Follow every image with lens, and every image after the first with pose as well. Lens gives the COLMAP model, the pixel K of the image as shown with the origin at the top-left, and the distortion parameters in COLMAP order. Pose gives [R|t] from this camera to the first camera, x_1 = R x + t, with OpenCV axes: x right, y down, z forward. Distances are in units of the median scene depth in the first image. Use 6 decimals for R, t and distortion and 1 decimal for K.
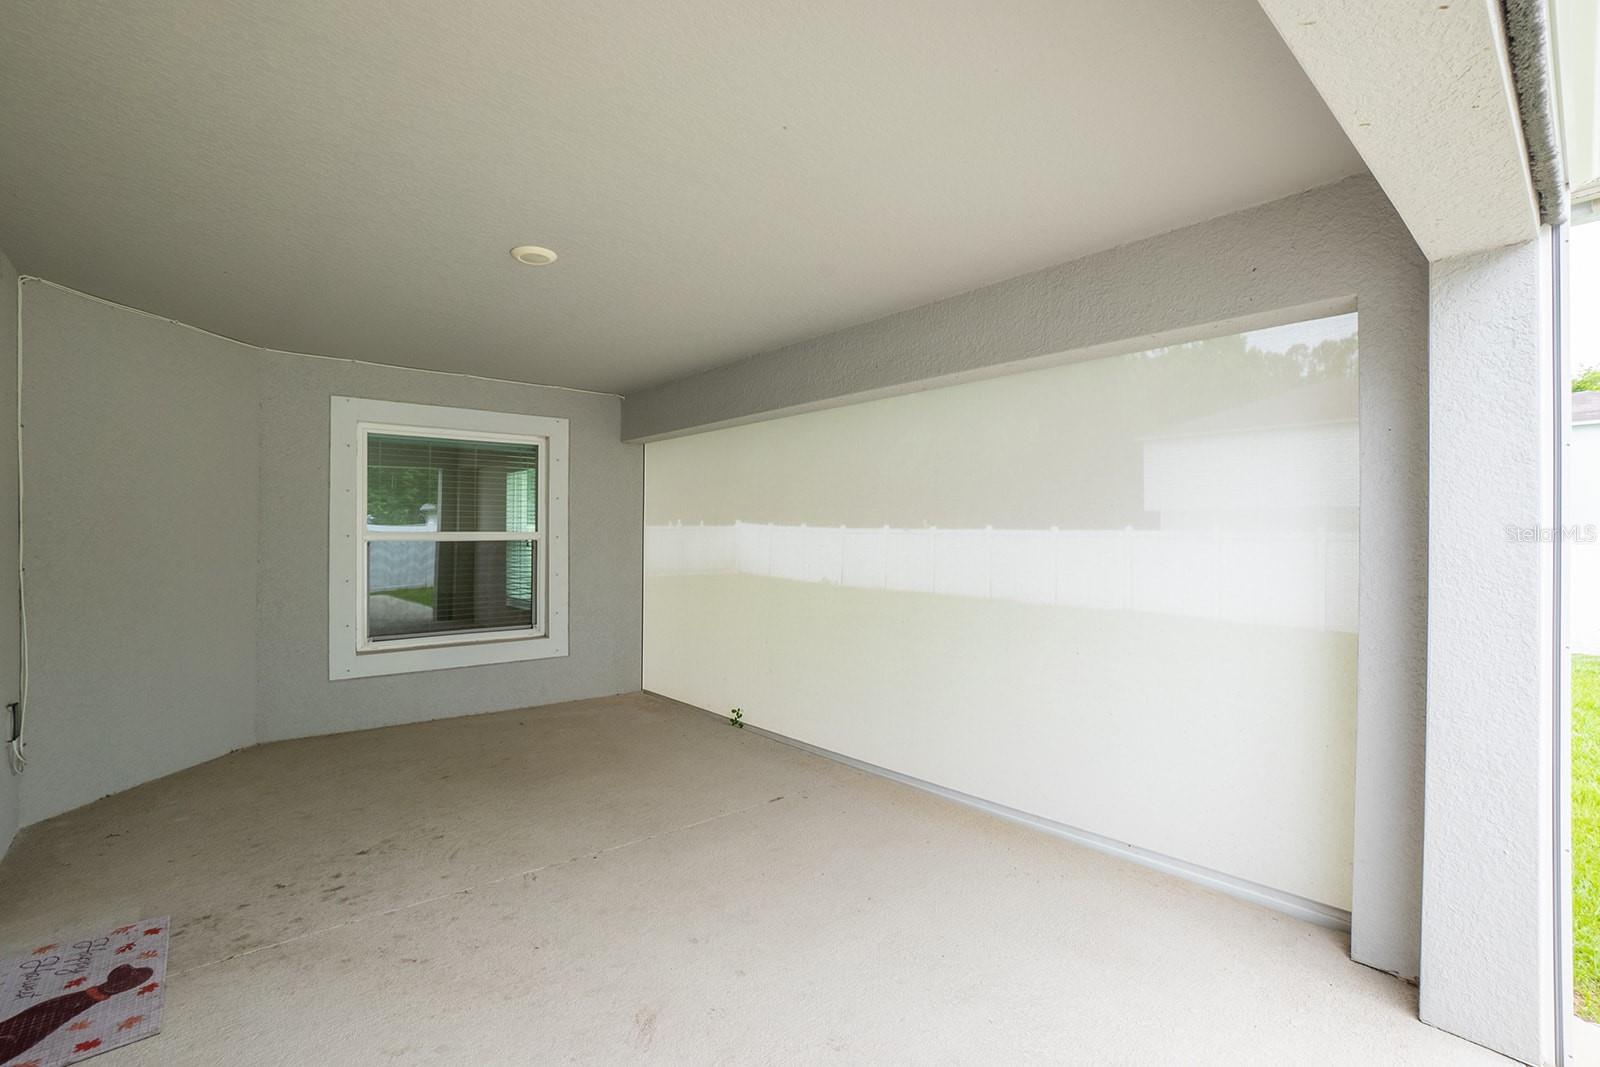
lens RADIAL K [[717.1, 0, 800.0], [0, 717.1, 533.5], [0, 0, 1]] dist [-0.070902, 0.021997]
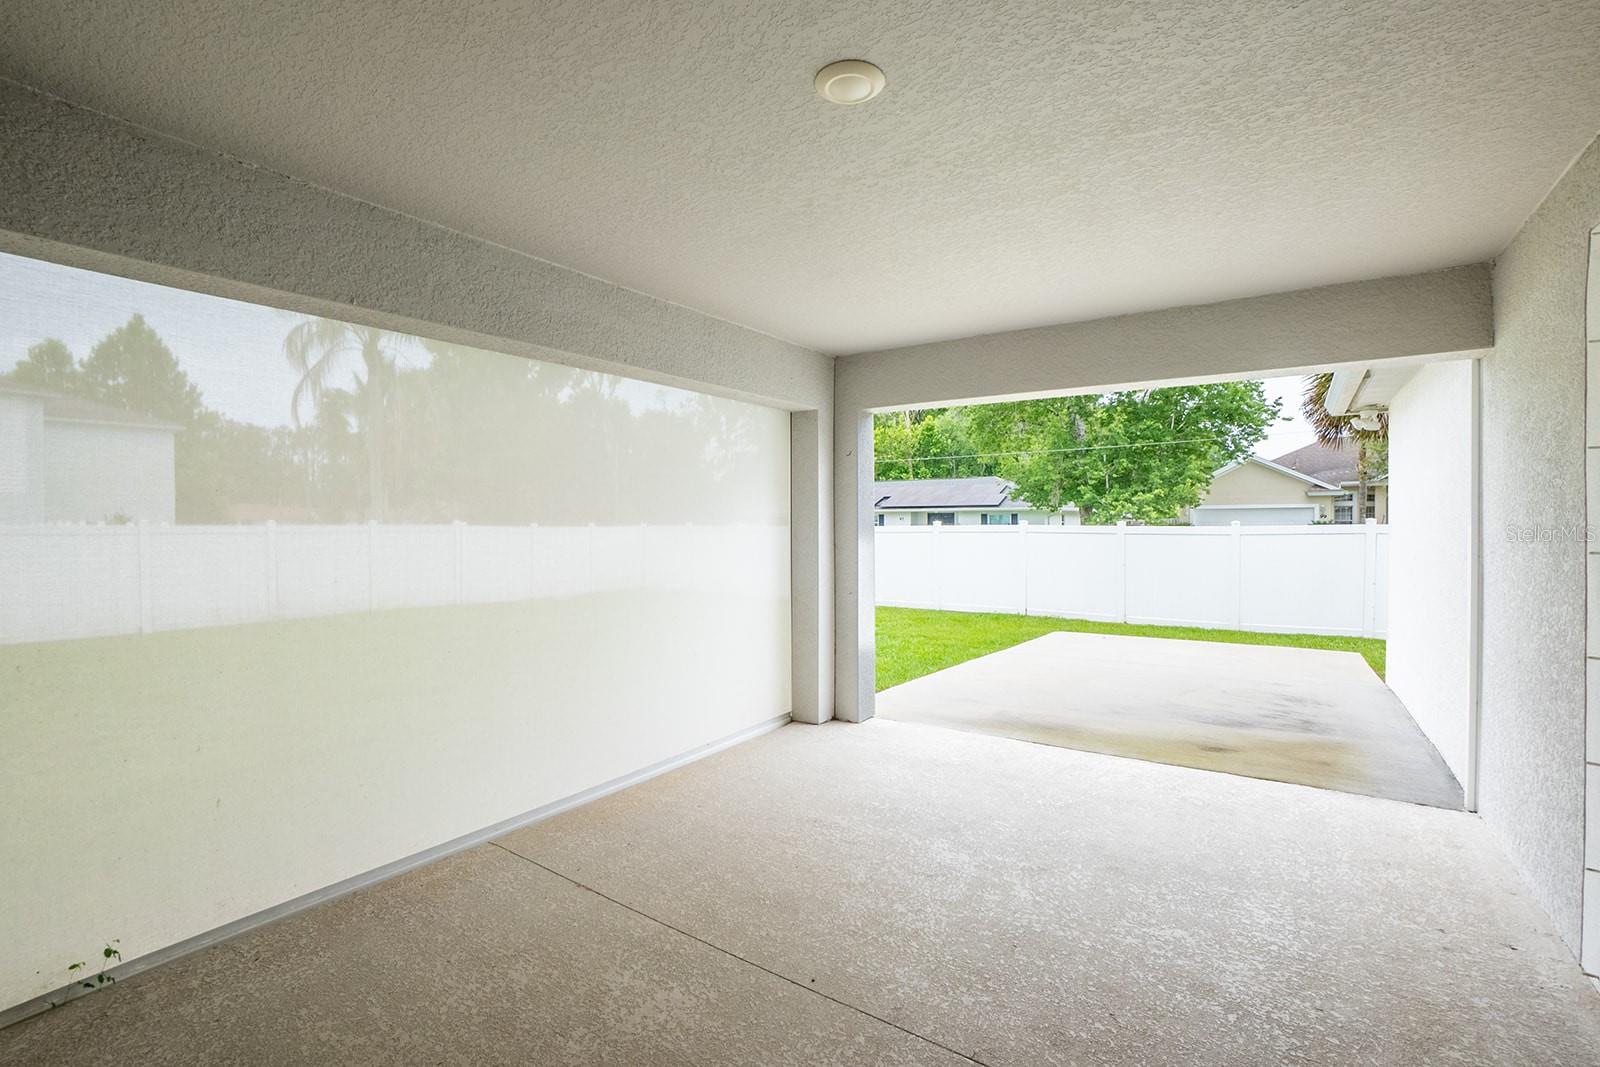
lens RADIAL K [[717.1, 0, 800.0], [0, 717.1, 533.5], [0, 0, 1]] dist [-0.070902, 0.021997]
pose [[-0.245358, -0.022669, 0.969167, -0.808221], [0.006338, 0.999668, 0.024987, -0.018549], [-0.969412, 0.012273, -0.245133, 0.950960]]
